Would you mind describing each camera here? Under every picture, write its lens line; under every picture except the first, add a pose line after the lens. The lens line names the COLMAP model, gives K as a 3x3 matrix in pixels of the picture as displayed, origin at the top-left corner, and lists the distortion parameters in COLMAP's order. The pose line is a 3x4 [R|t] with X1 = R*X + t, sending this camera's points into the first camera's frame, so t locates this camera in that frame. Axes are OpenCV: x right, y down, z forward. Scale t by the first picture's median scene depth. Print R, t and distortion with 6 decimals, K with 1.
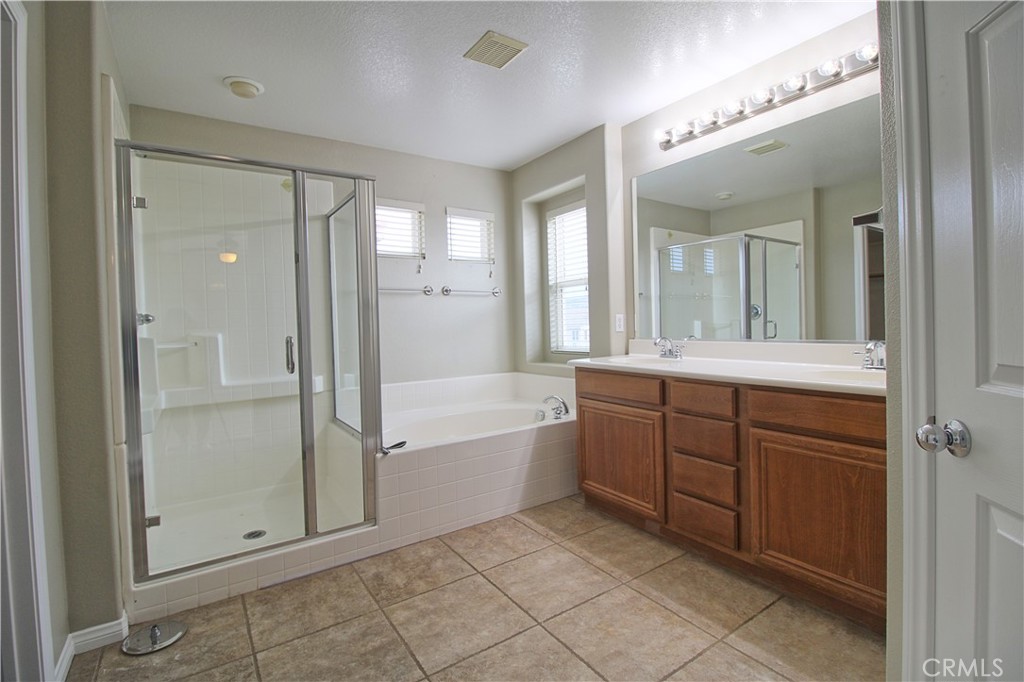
lens RADIAL K [[473.2, 0, 515.5], [0, 473.2, 328.5], [0, 0, 1]] dist [-0.000345, -0.000098]
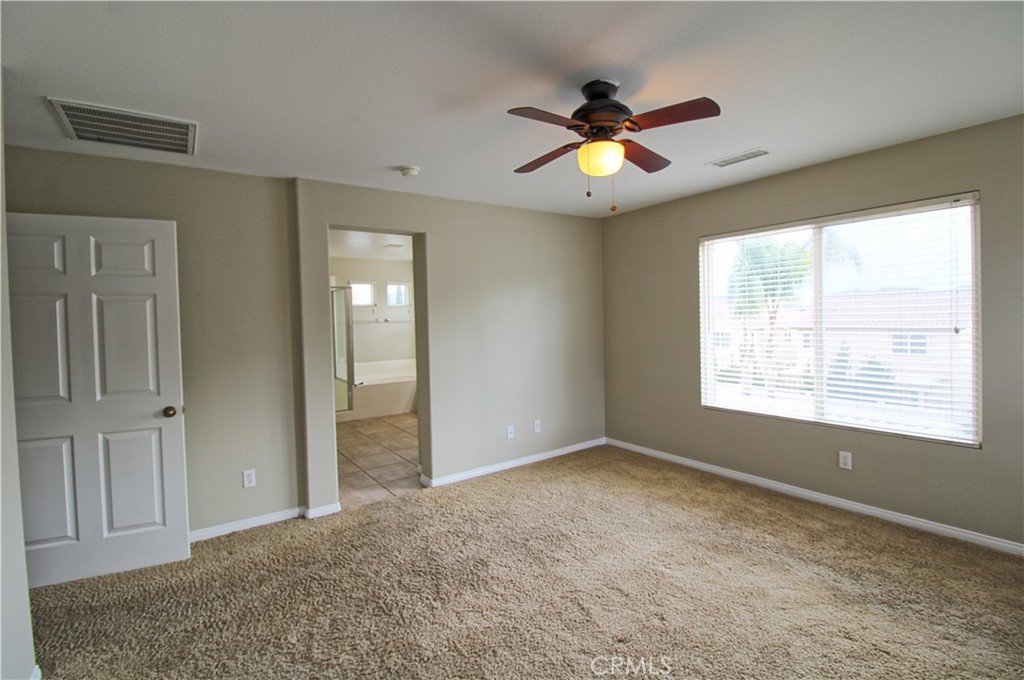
lens RADIAL K [[473.2, 0, 515.5], [0, 473.2, 327.5], [0, 0, 1]] dist [-0.000345, -0.000098]
pose [[0.999473, -0.004804, 0.032112, 0.490439], [0.004685, 0.999982, 0.003781, -0.073324], [-0.032129, -0.003628, 0.999477, -1.540480]]
